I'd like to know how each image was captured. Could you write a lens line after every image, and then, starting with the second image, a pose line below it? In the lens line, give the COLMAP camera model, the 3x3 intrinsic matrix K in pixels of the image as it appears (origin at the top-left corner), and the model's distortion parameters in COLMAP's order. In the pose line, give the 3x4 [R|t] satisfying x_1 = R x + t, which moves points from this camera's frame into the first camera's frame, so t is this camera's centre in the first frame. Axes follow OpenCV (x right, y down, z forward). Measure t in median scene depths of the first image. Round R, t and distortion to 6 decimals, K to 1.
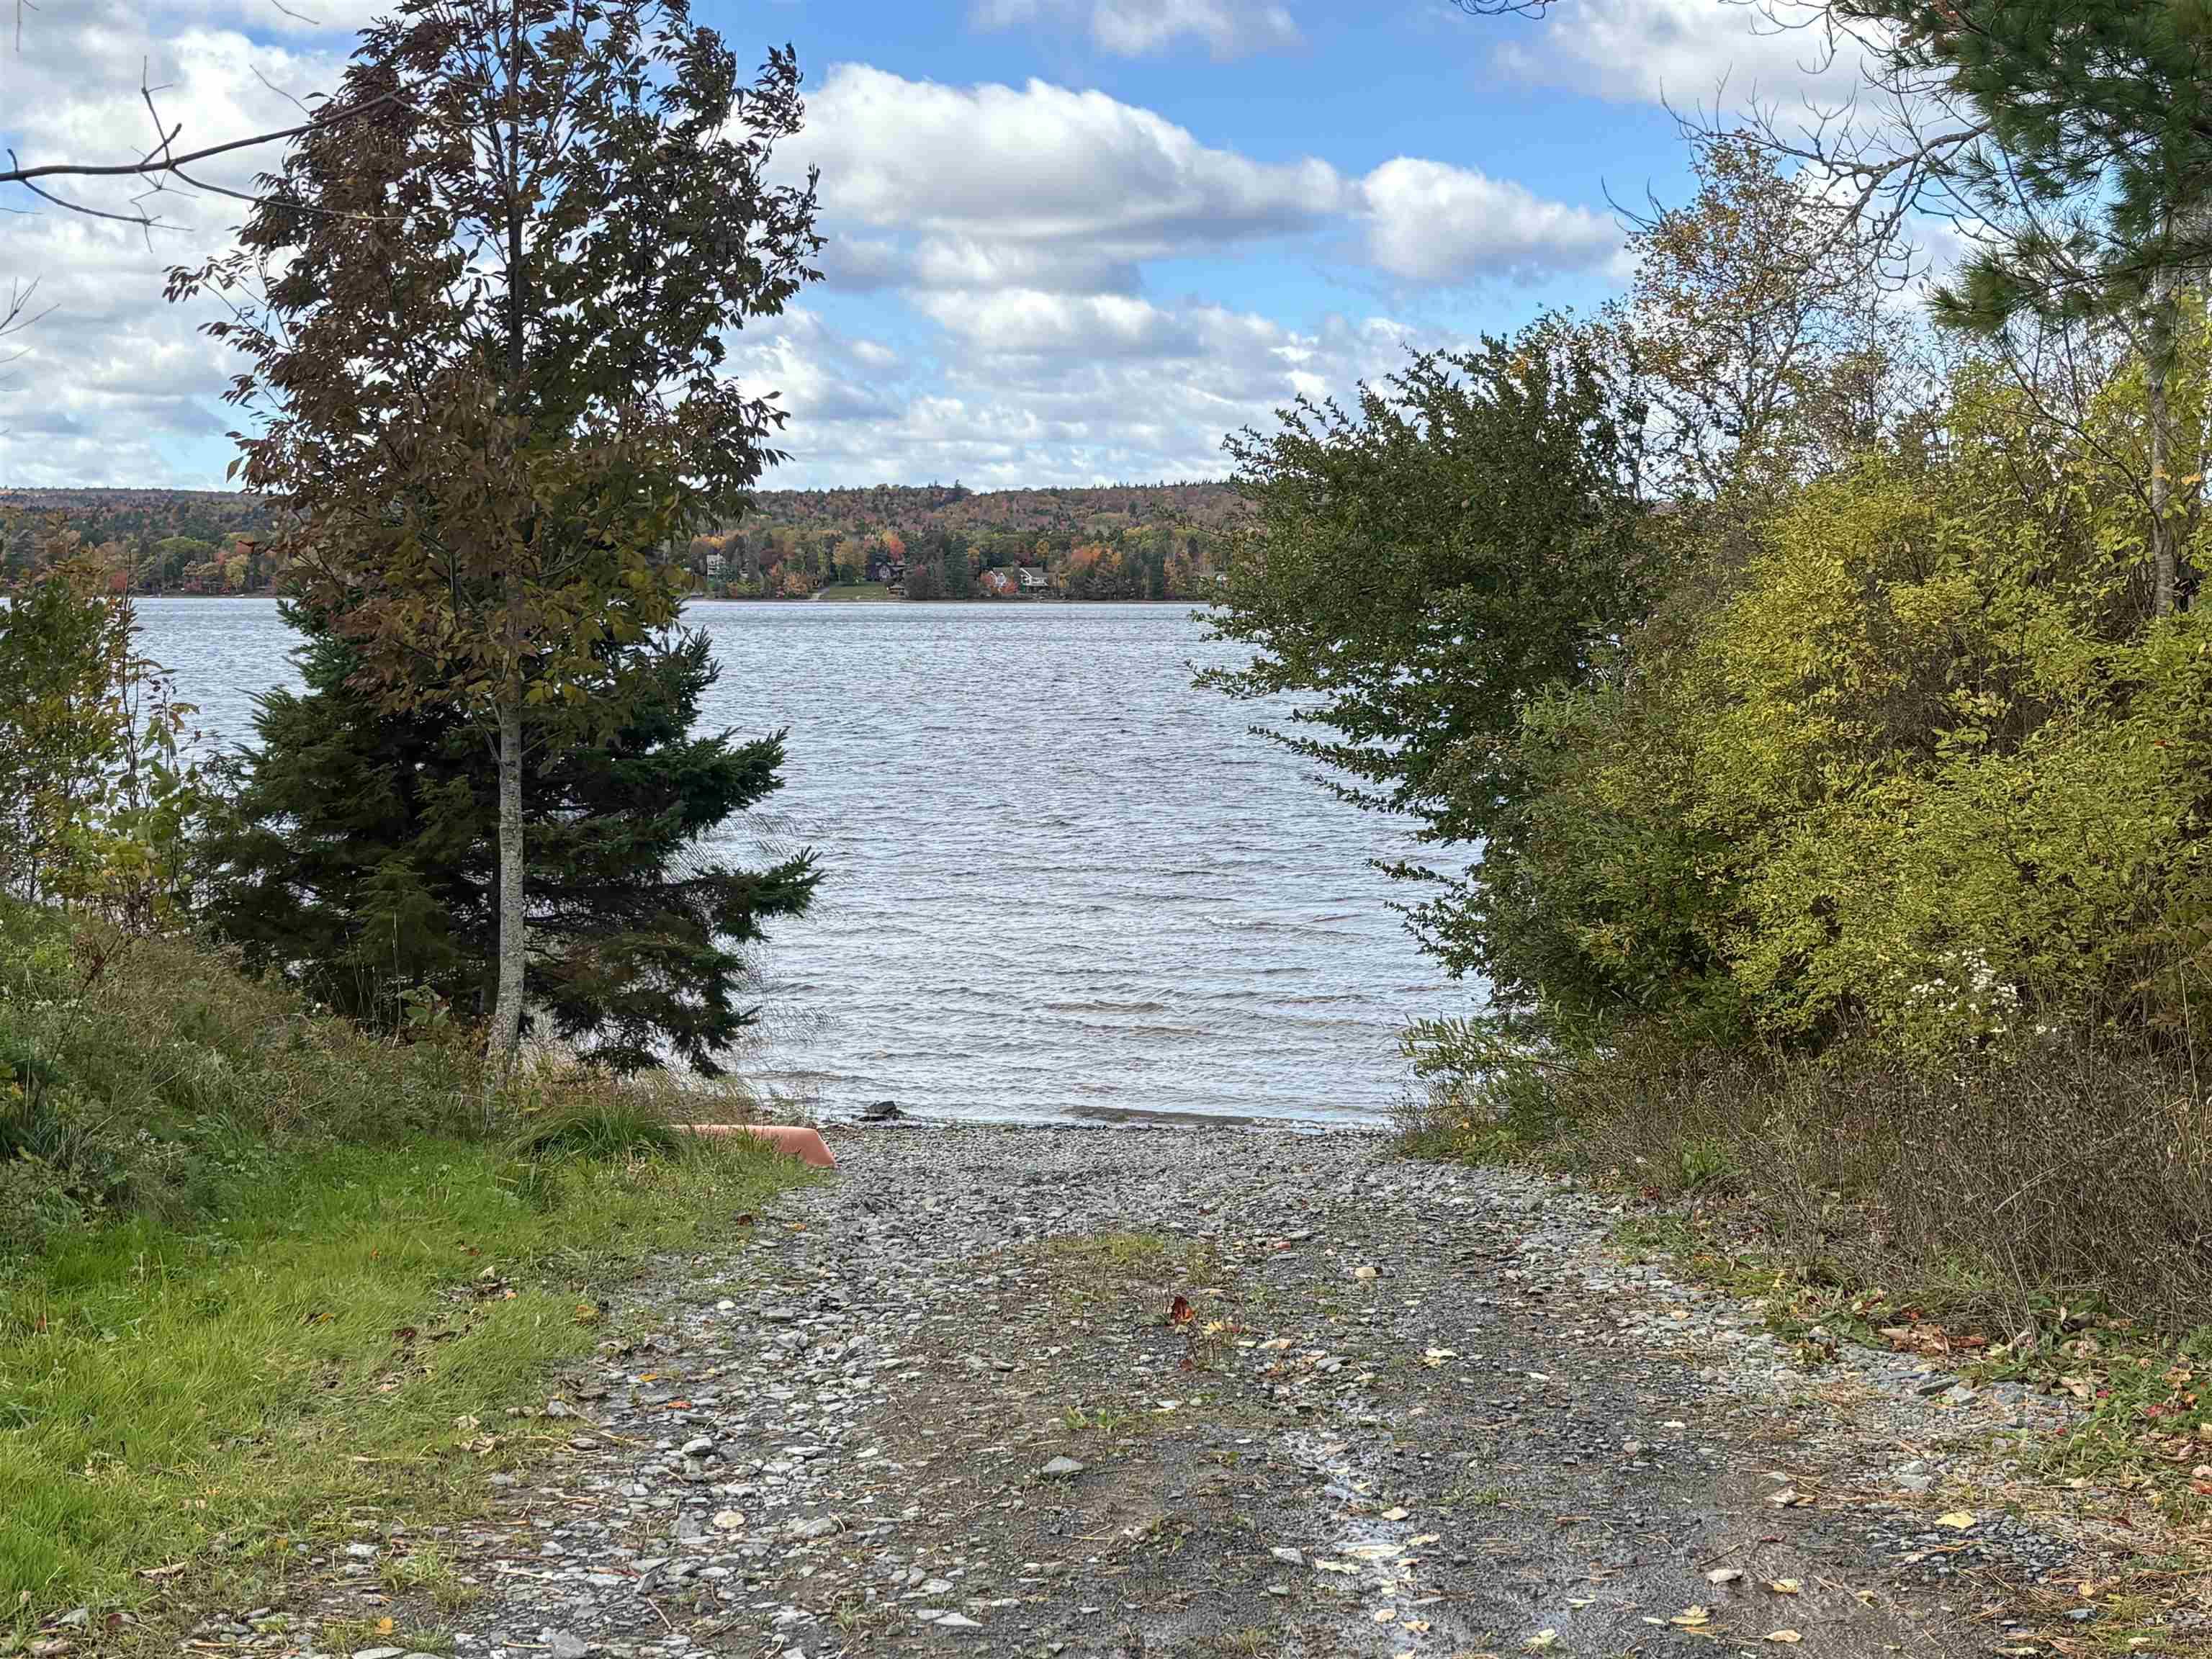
lens RADIAL K [[3091.2, 0, 1106.0], [0, 3091.2, 829.5], [0, 0, 1]] dist [0.075907, -0.415429]
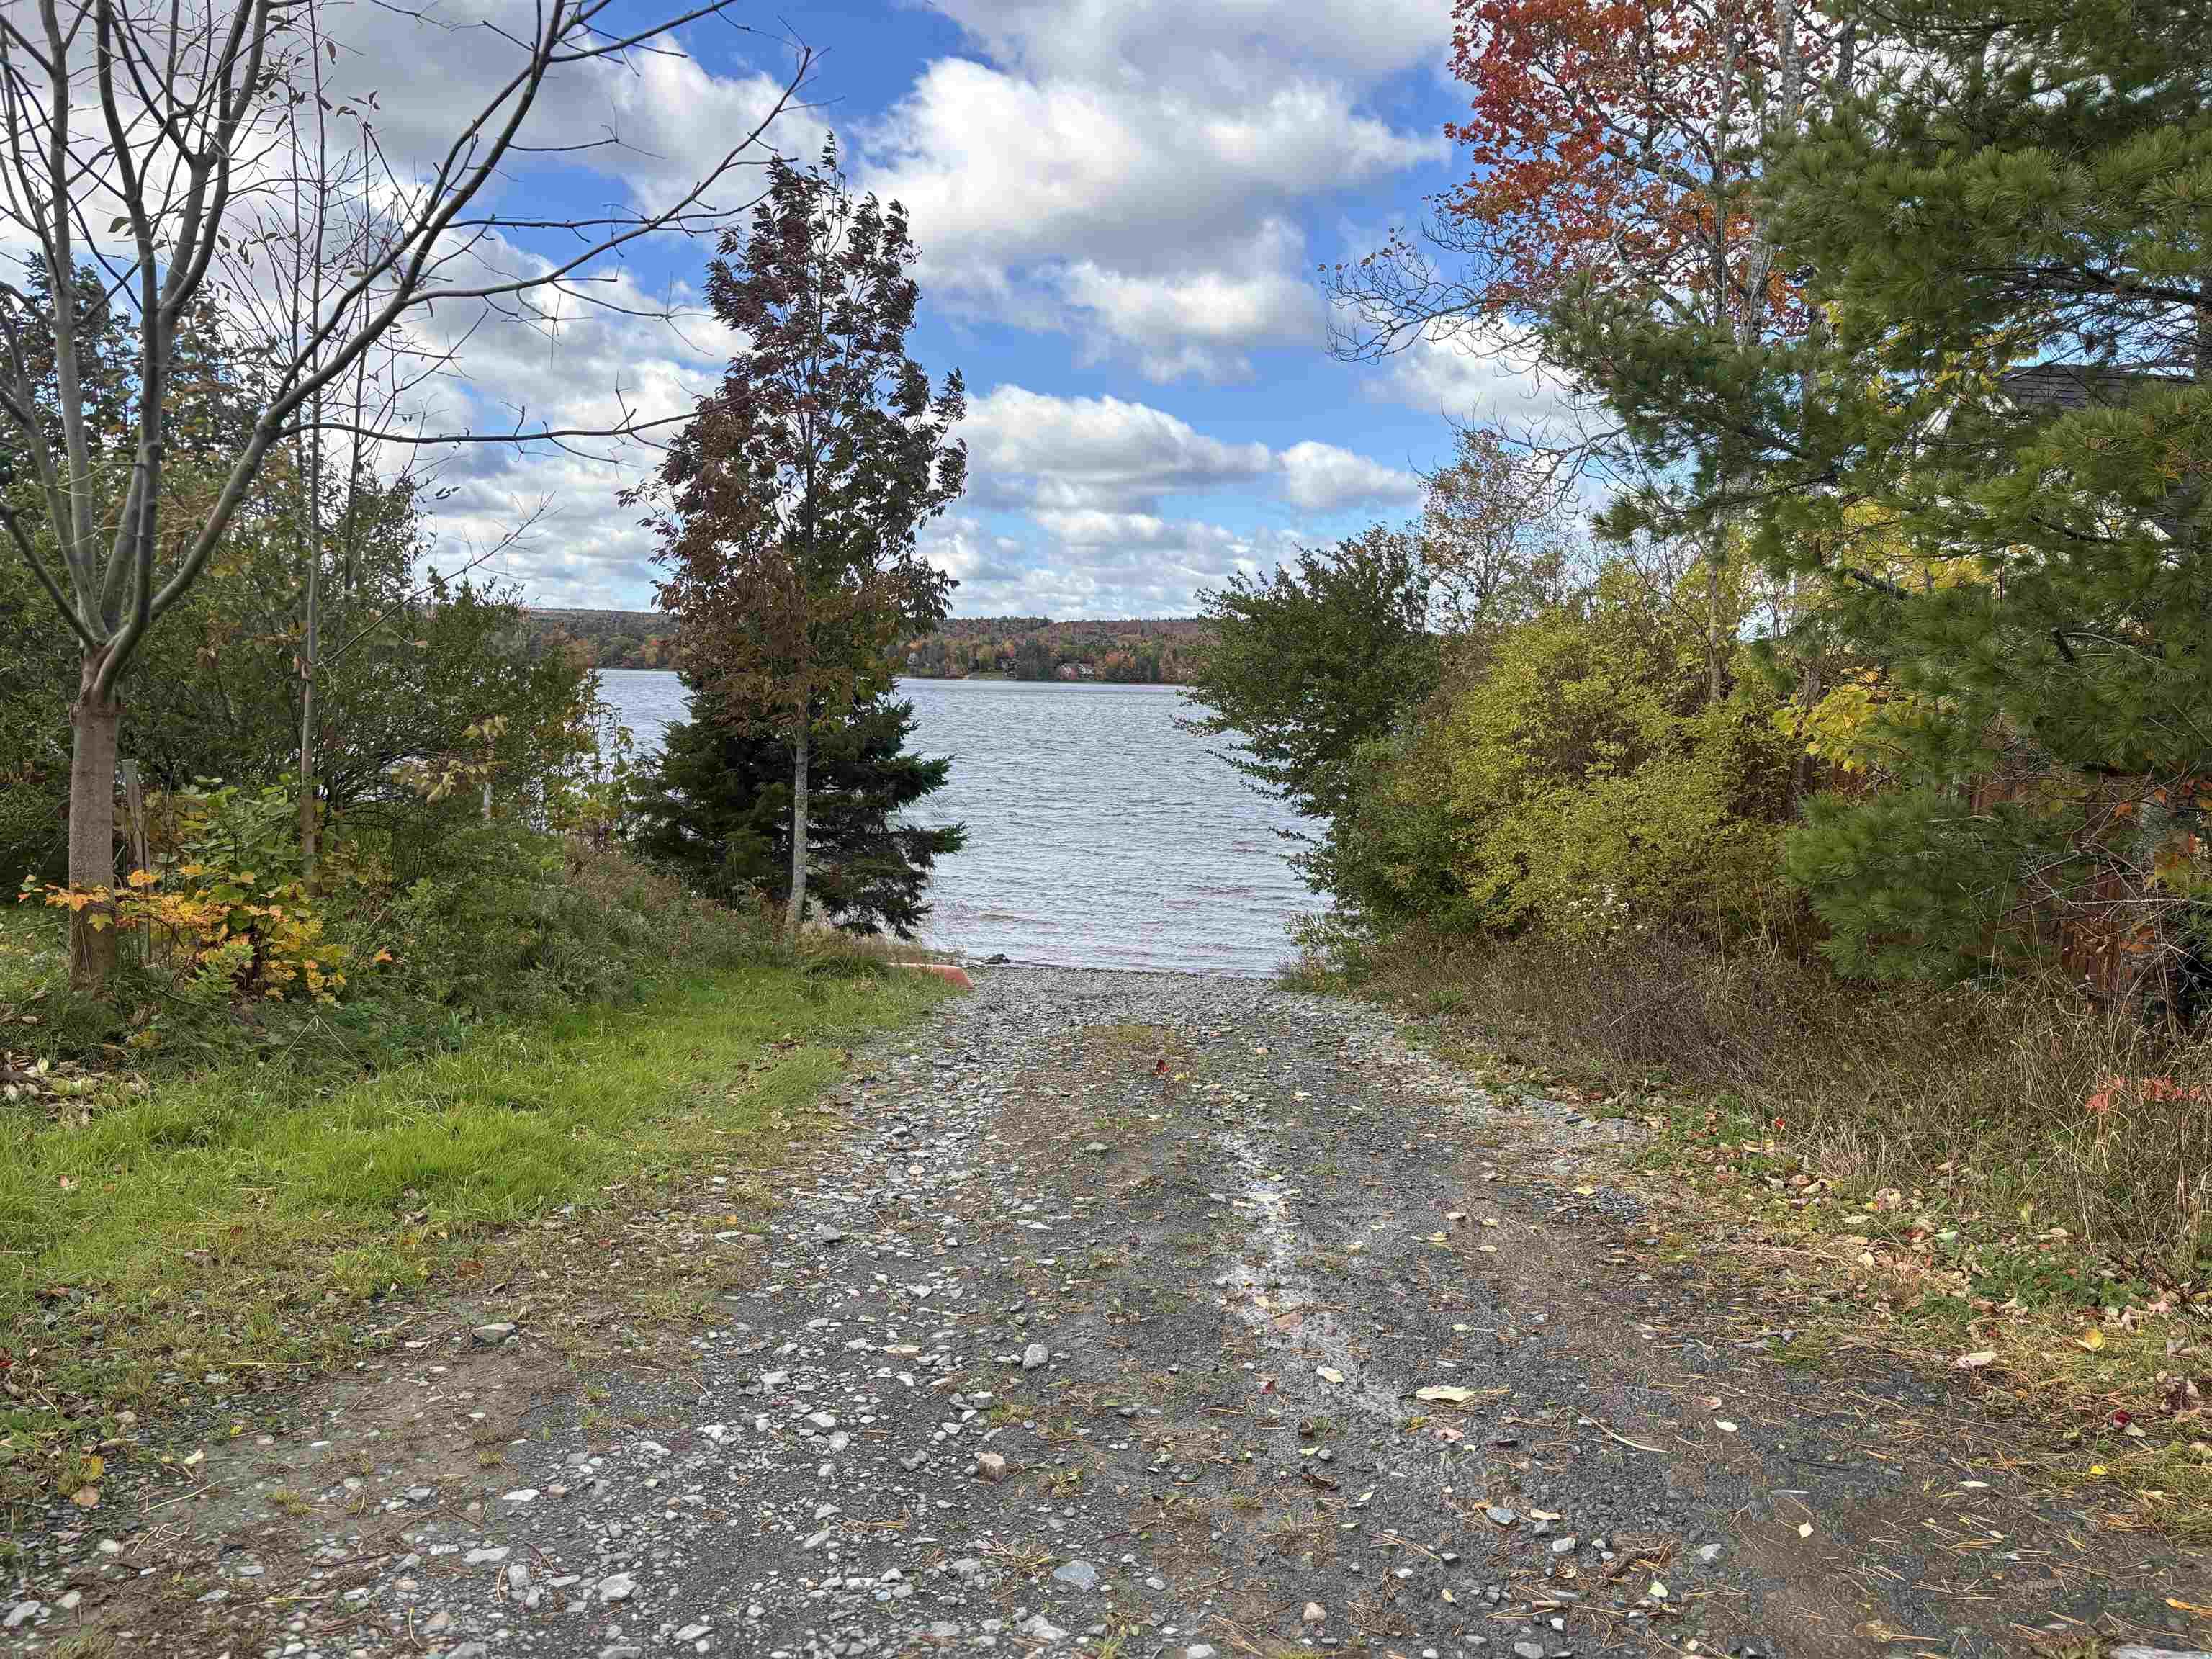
lens RADIAL K [[1703.4, 0, 1073.0], [0, 1703.4, 826.7], [0, 0, 1]] dist [0.090725, -0.370075]
pose [[0.999280, 0.024435, -0.029029, -0.001496], [-0.024128, 0.999650, 0.010870, 0.001678], [0.029284, -0.010161, 0.999519, -0.008357]]
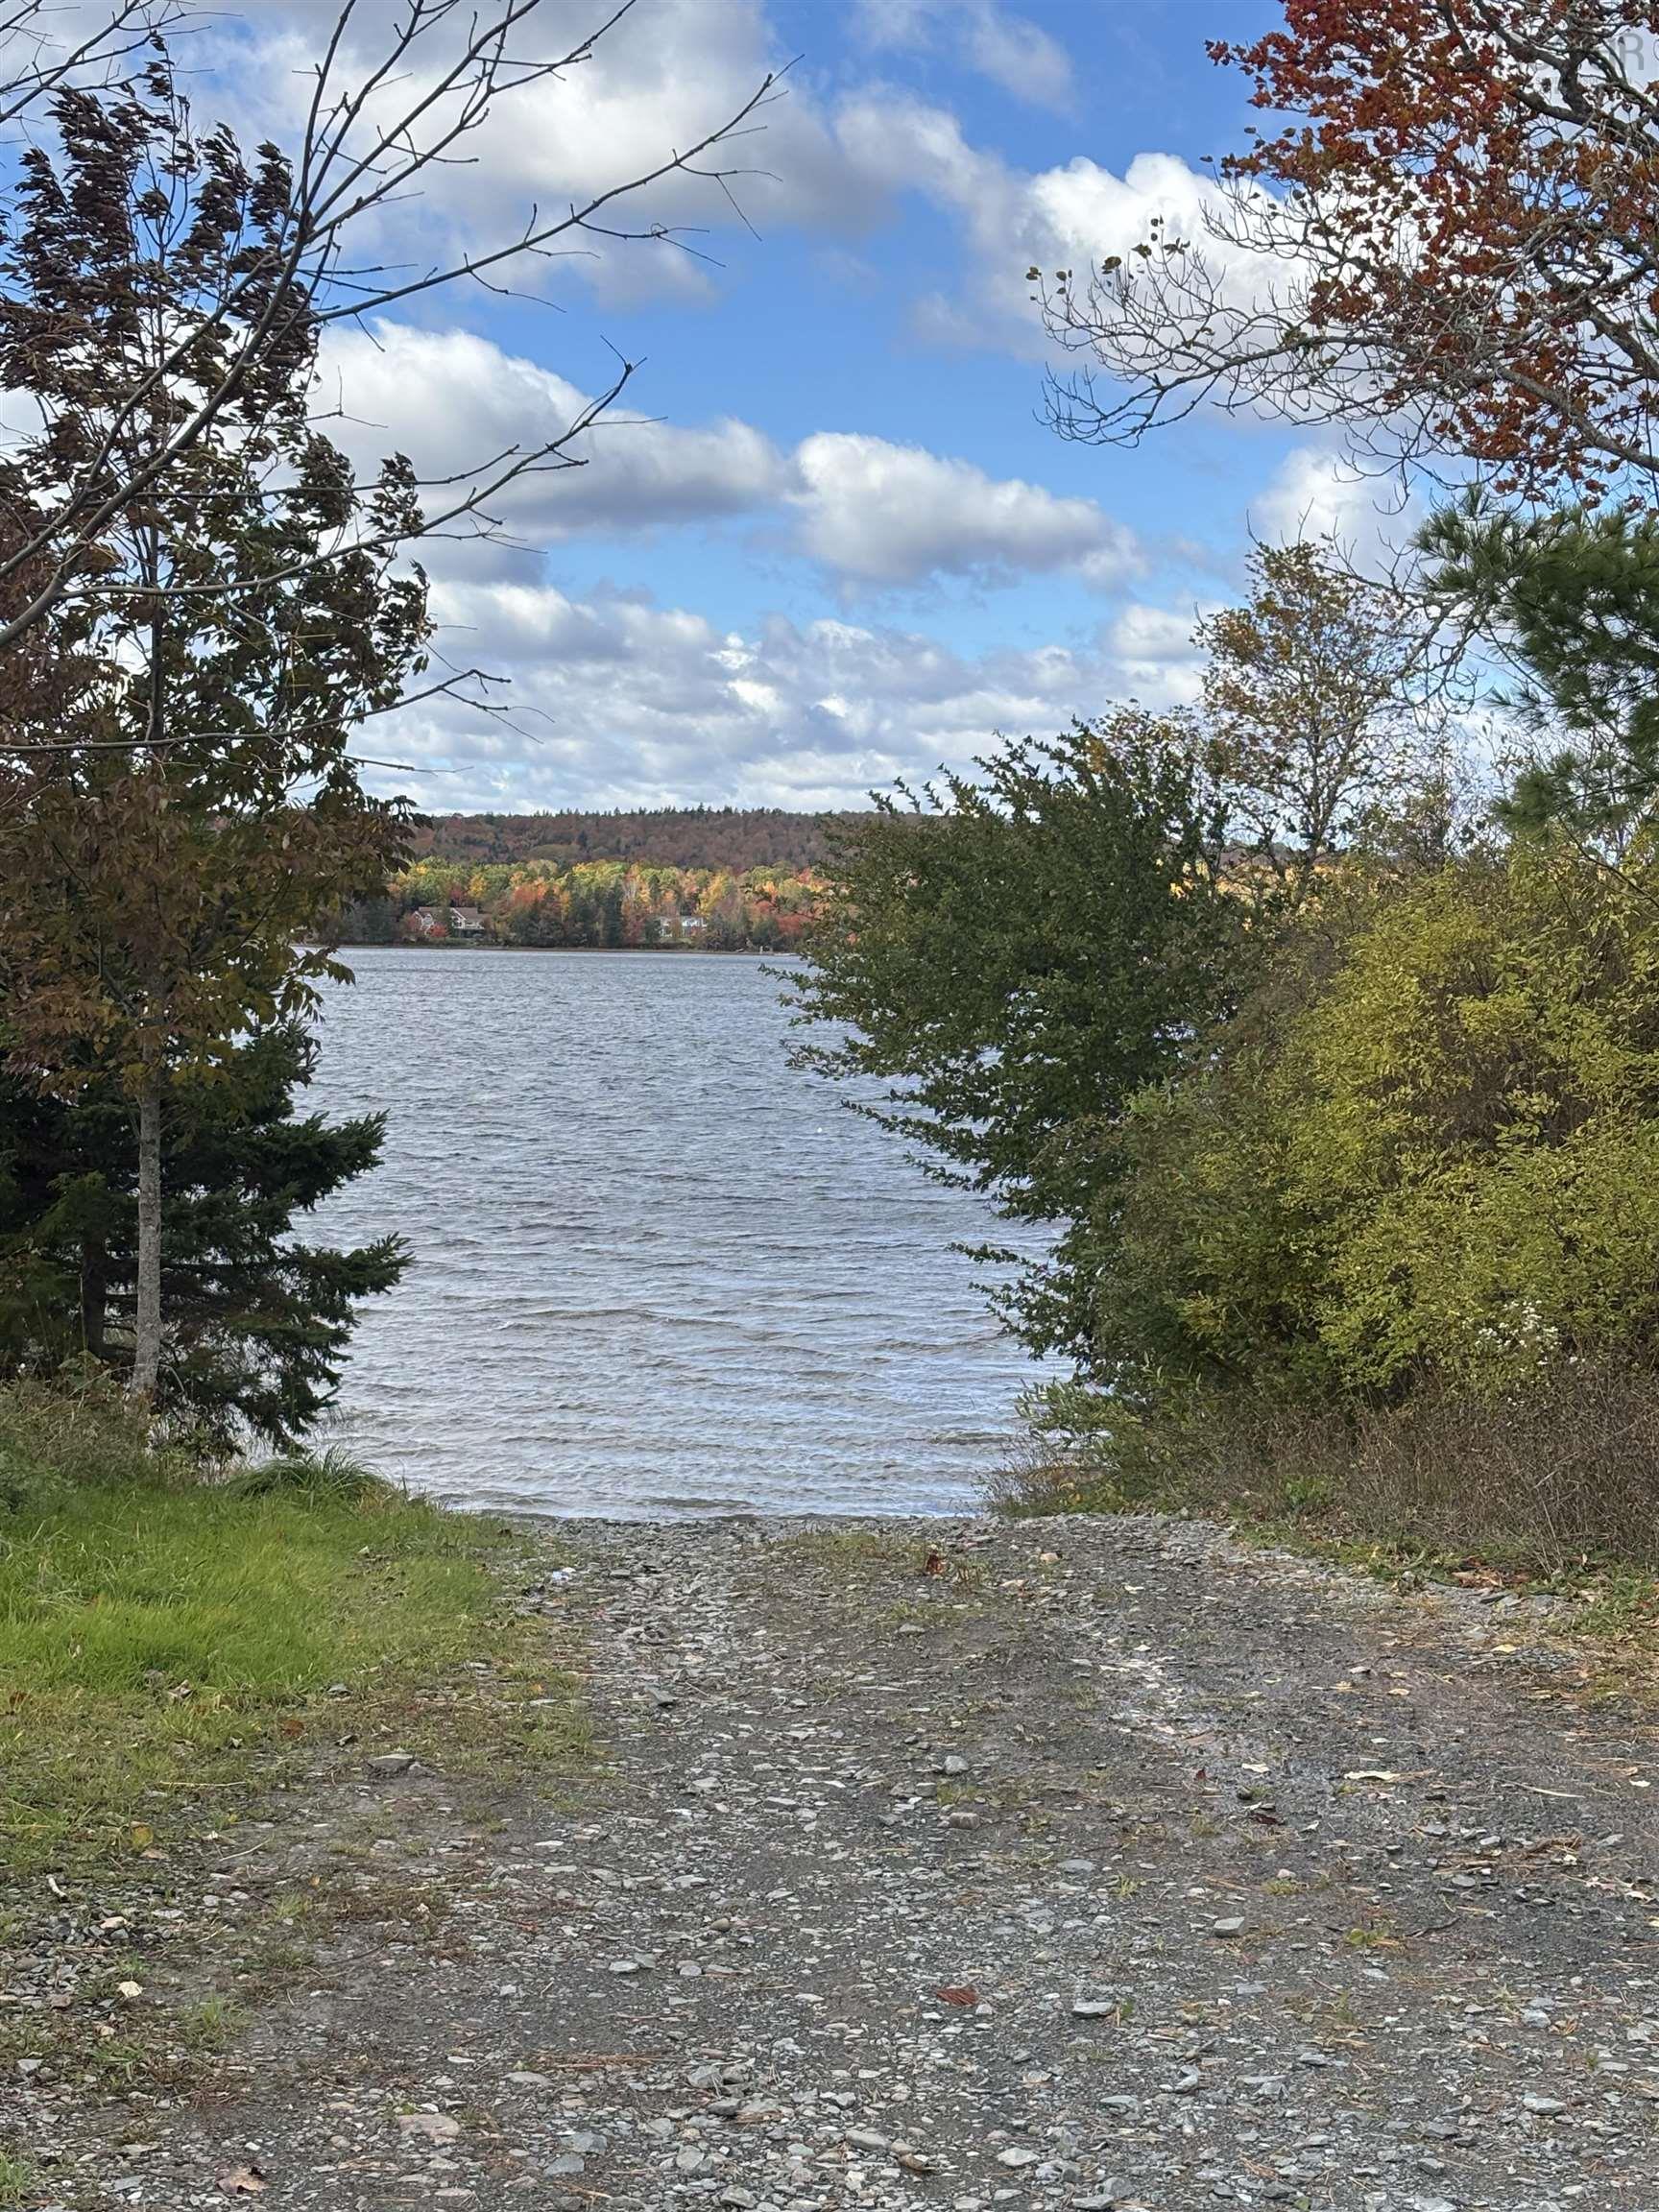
lens RADIAL K [[3529.4, 0, 829.5], [0, 3529.4, 1106.0], [0, 0, 1]] dist [0.007070, 0.053150]
pose [[0.997329, 0.007965, 0.072600, -0.079392], [-0.005689, 0.999487, -0.031505, 0.004201], [-0.072814, 0.031008, 0.996863, -0.307046]]
